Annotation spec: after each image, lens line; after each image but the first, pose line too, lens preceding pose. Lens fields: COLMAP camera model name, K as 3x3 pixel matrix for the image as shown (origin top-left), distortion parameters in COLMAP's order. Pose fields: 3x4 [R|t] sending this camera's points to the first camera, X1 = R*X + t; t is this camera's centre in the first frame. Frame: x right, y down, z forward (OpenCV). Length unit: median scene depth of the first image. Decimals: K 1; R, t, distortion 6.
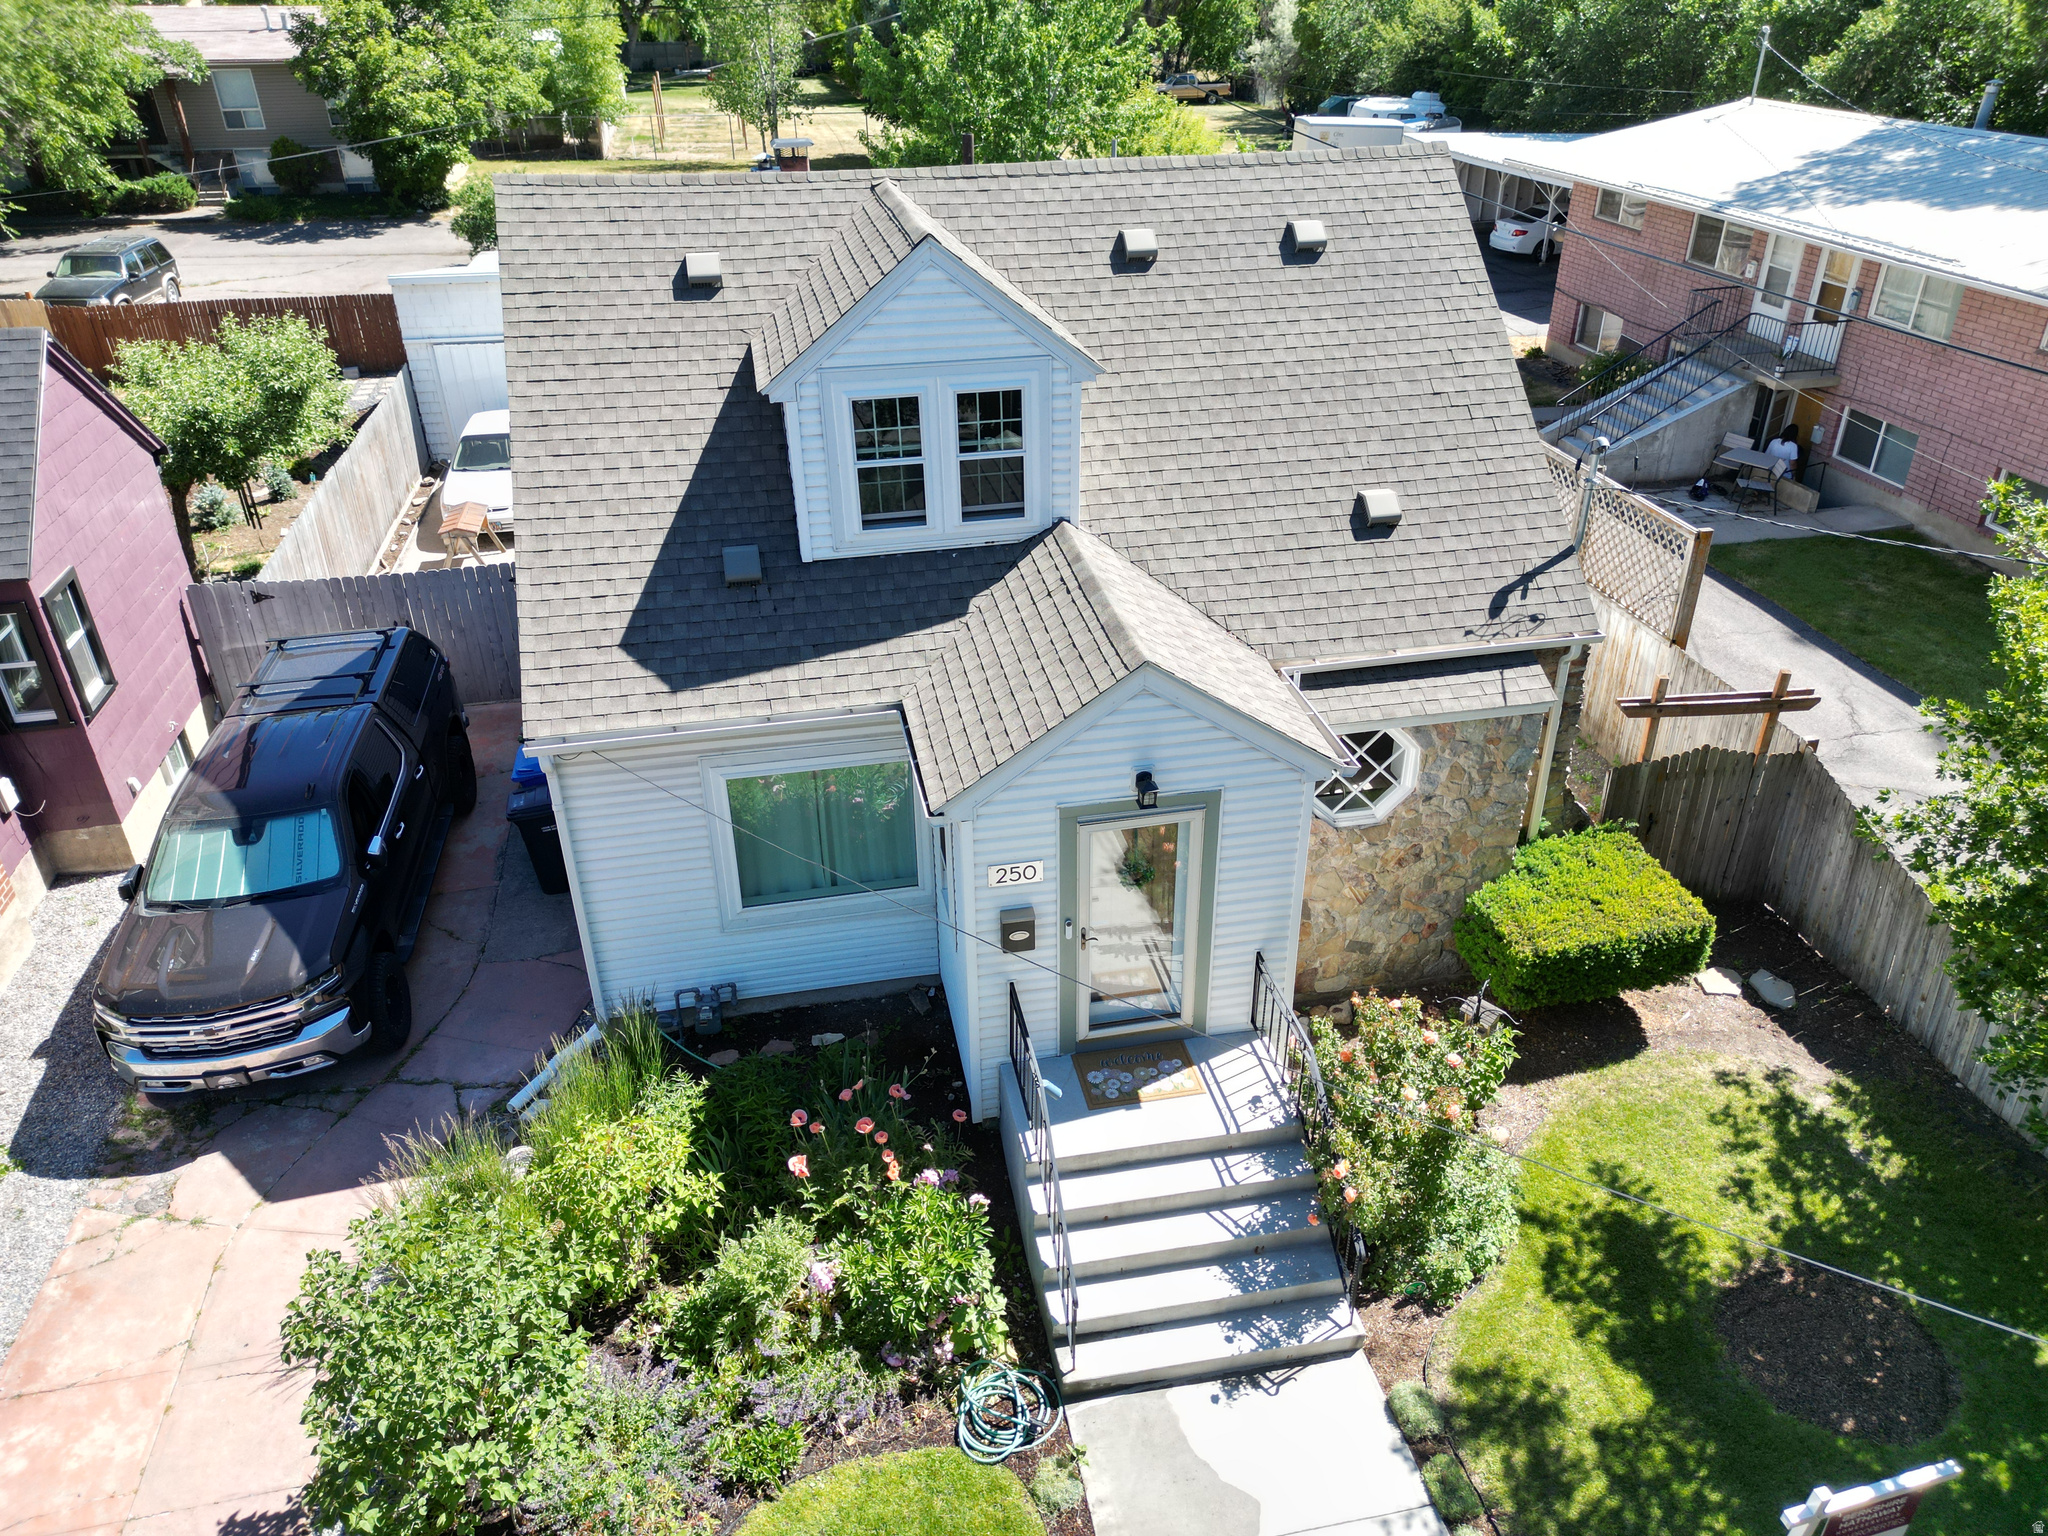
lens RADIAL K [[1446.0, 0, 1055.5], [0, 1446.0, 767.1], [0, 0, 1]] dist [0.027746, -0.009084]
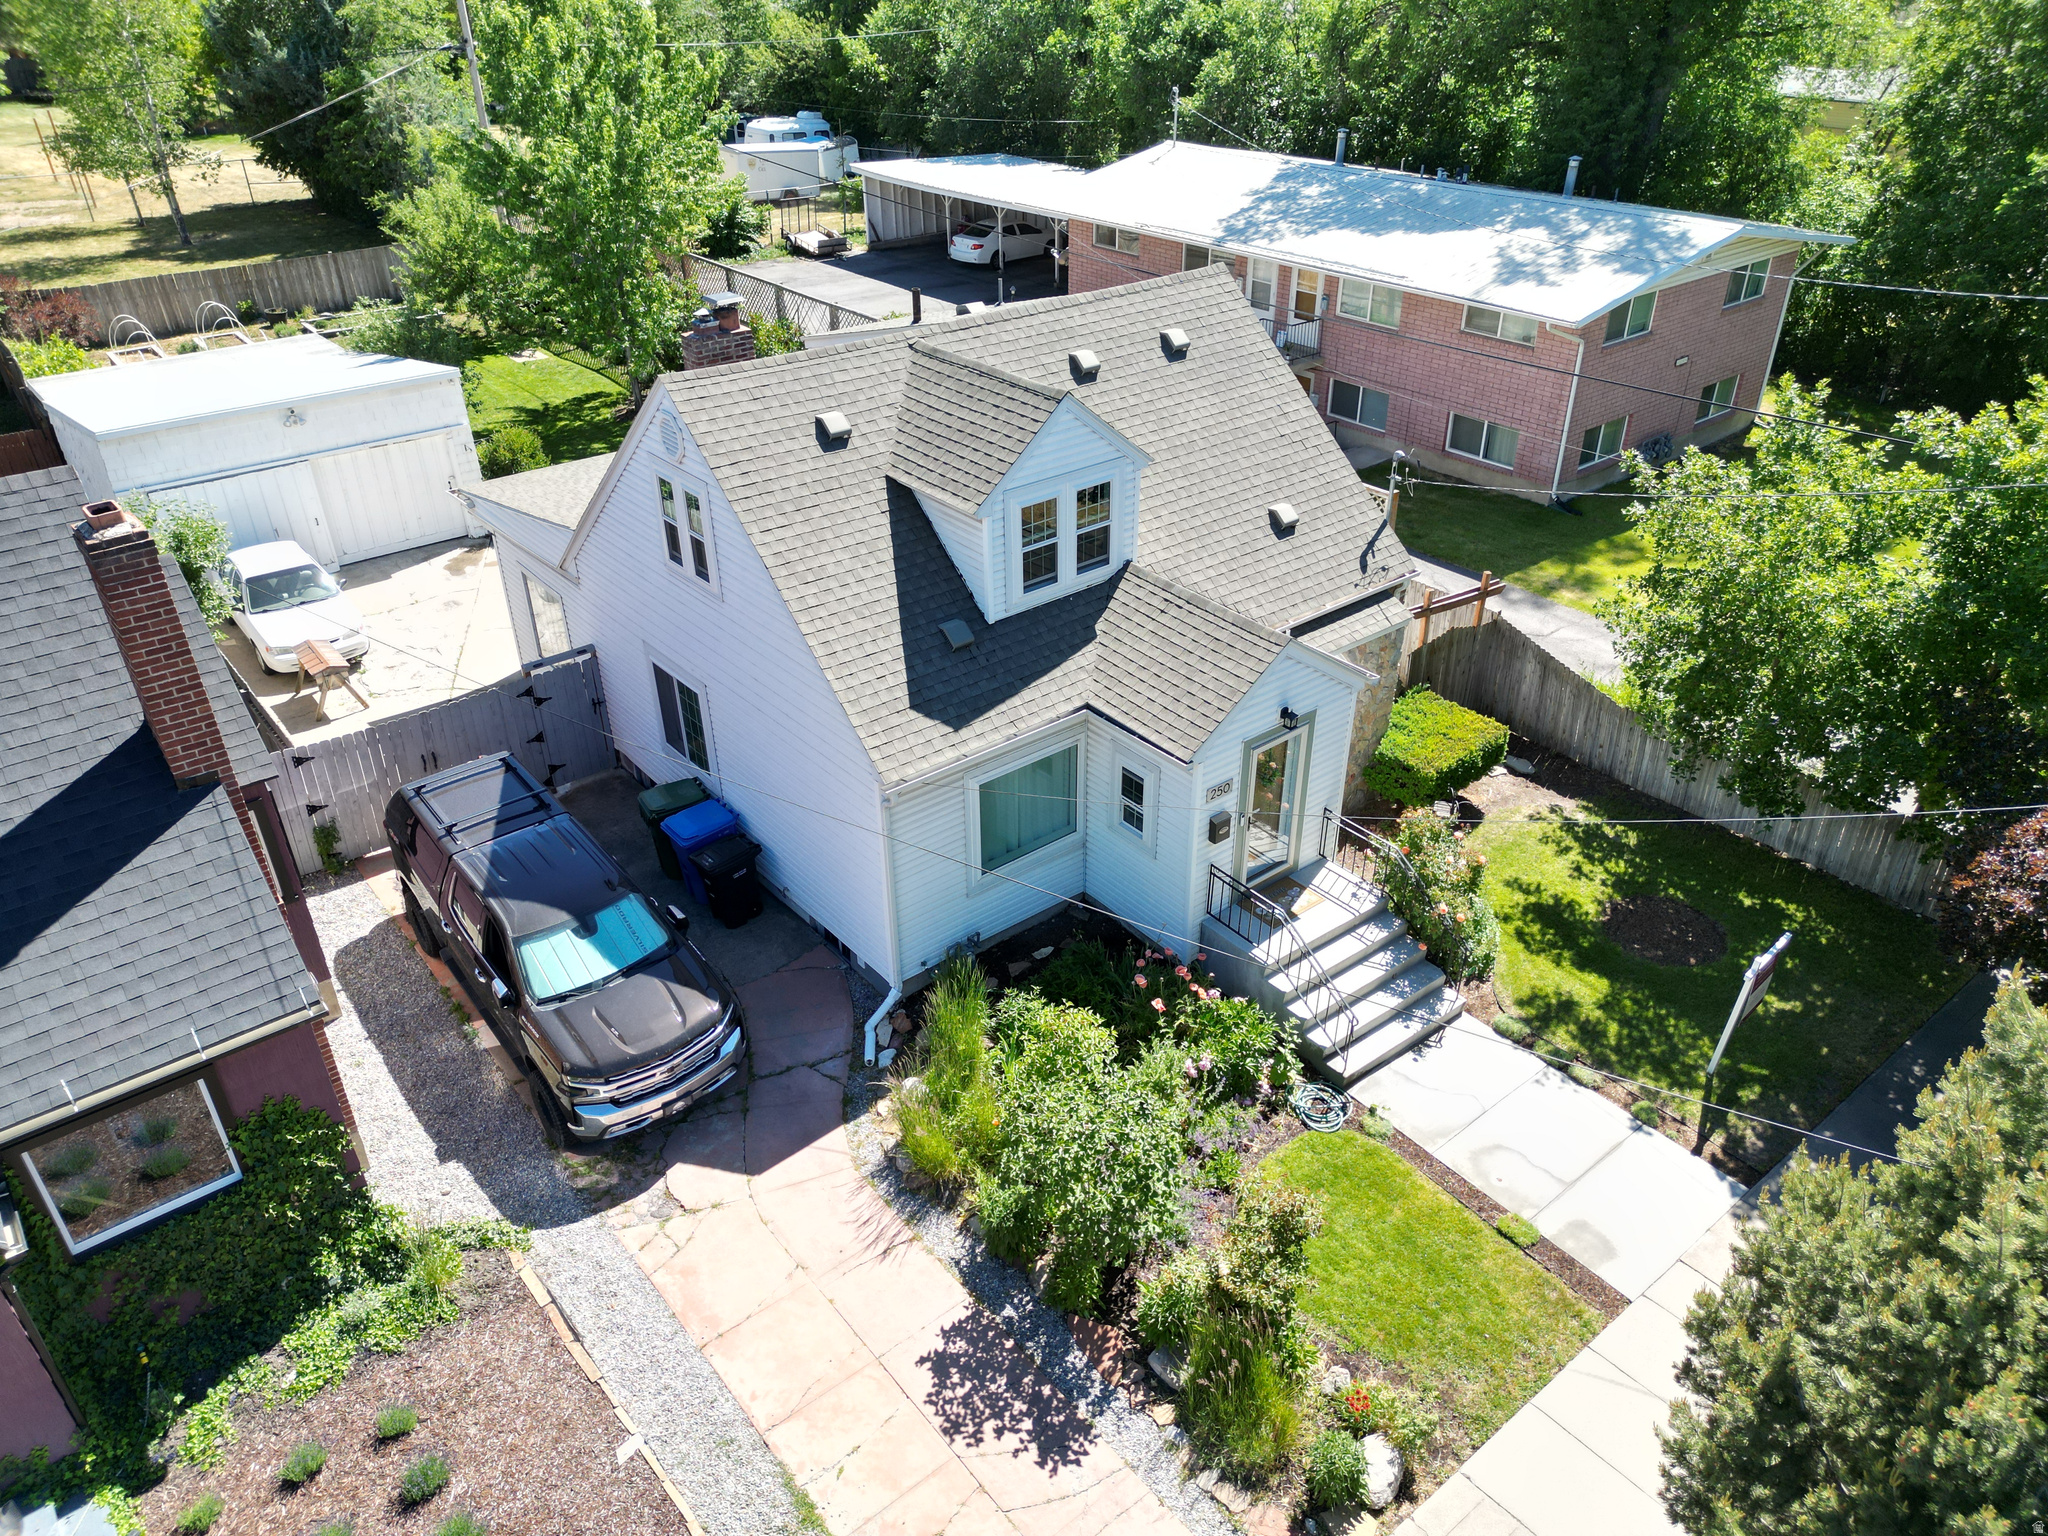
lens RADIAL K [[1412.5, 0, 1054.4], [0, 1412.5, 773.5], [0, 0, 1]] dist [0.049886, -0.004457]
pose [[0.887780, -0.238816, 0.393464, -0.713693], [0.228488, 0.970756, 0.073665, -0.088868], [-0.399550, 0.024503, 0.916384, -0.299047]]
